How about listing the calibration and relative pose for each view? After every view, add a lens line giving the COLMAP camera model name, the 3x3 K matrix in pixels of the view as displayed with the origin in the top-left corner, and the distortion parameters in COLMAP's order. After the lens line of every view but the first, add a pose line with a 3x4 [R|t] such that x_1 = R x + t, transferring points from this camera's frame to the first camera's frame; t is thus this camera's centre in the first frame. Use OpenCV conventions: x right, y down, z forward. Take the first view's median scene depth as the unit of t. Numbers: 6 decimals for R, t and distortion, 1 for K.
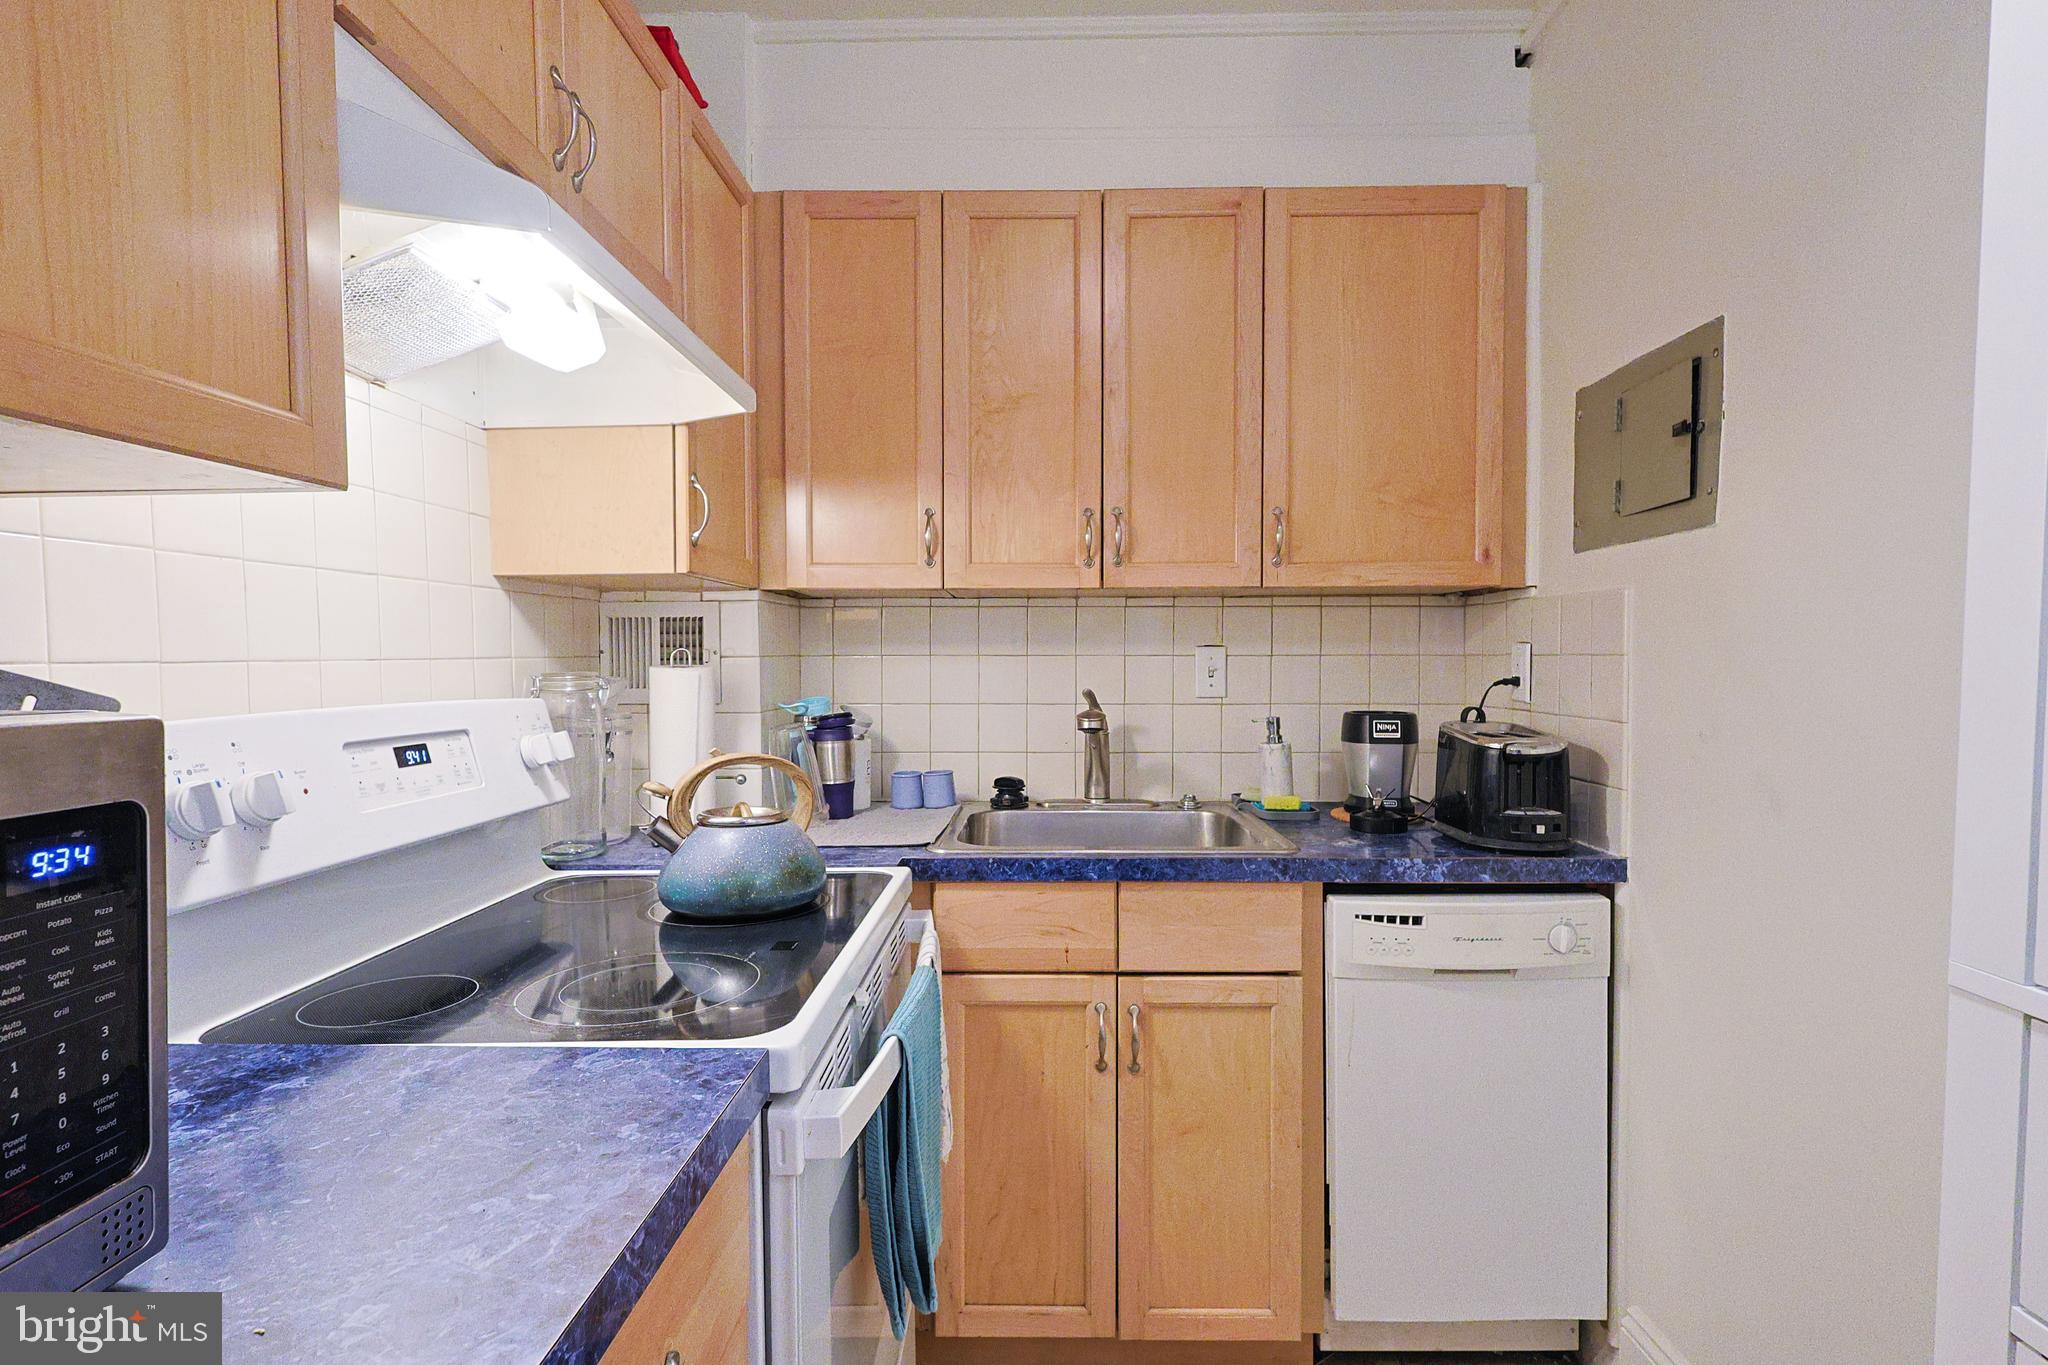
lens RADIAL K [[1023.4, 0, 1025.0], [0, 1023.4, 672.3], [0, 0, 1]] dist [-0.002447, 0.000200]
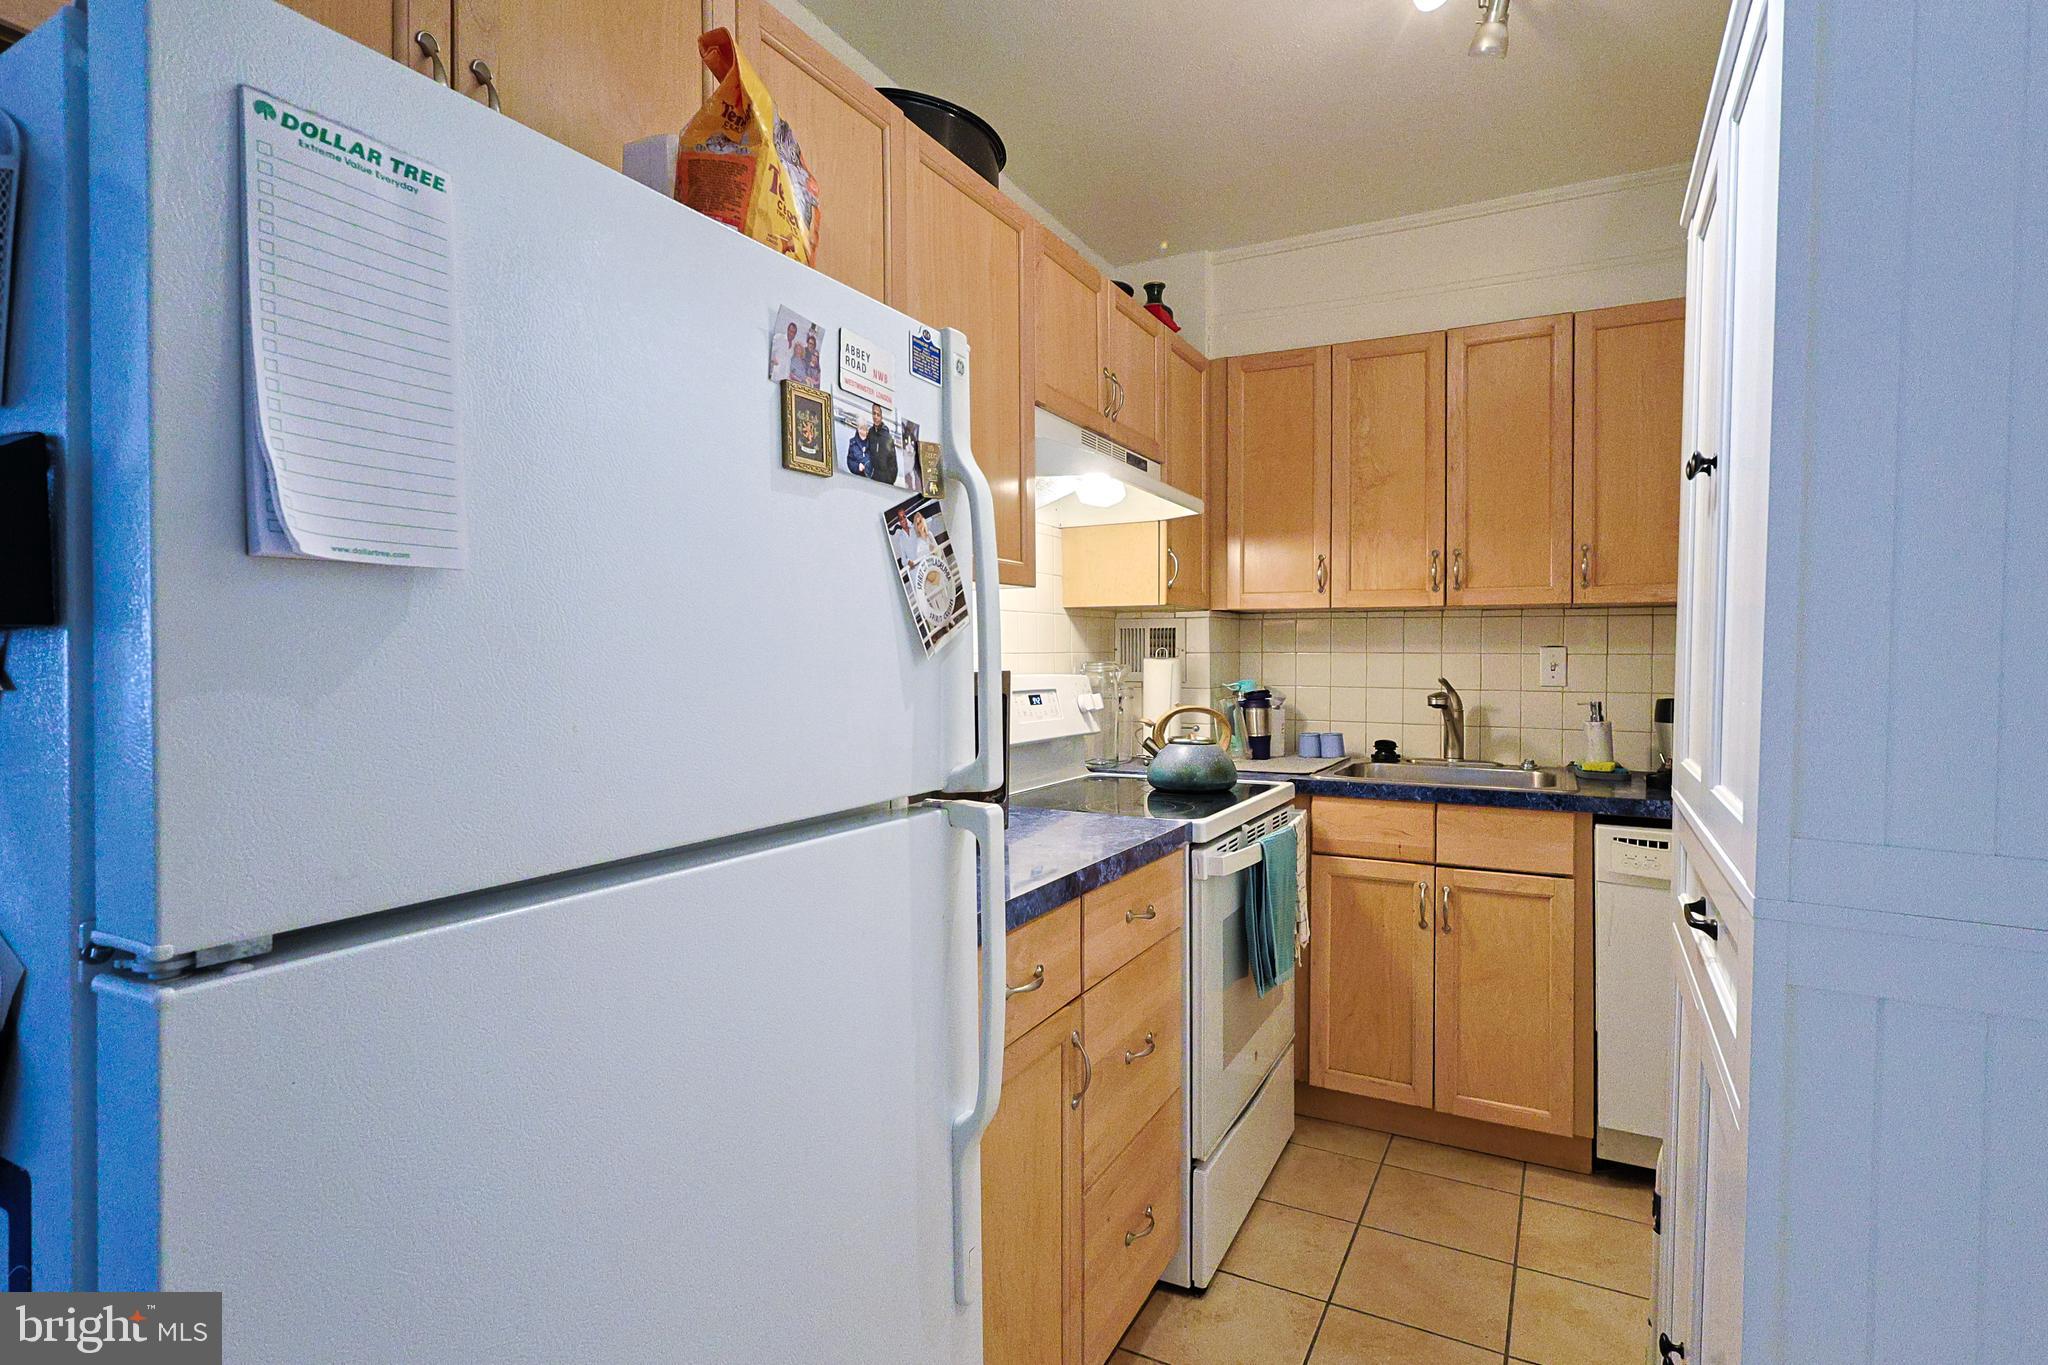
lens RADIAL K [[1023.4, 0, 1025.0], [0, 1023.4, 672.3], [0, 0, 1]] dist [-0.002447, 0.000200]
pose [[0.894575, 0.013989, -0.446699, 0.197563], [-0.012633, 0.999902, 0.006014, 0.009177], [0.446739, 0.000263, 0.894664, -0.556981]]
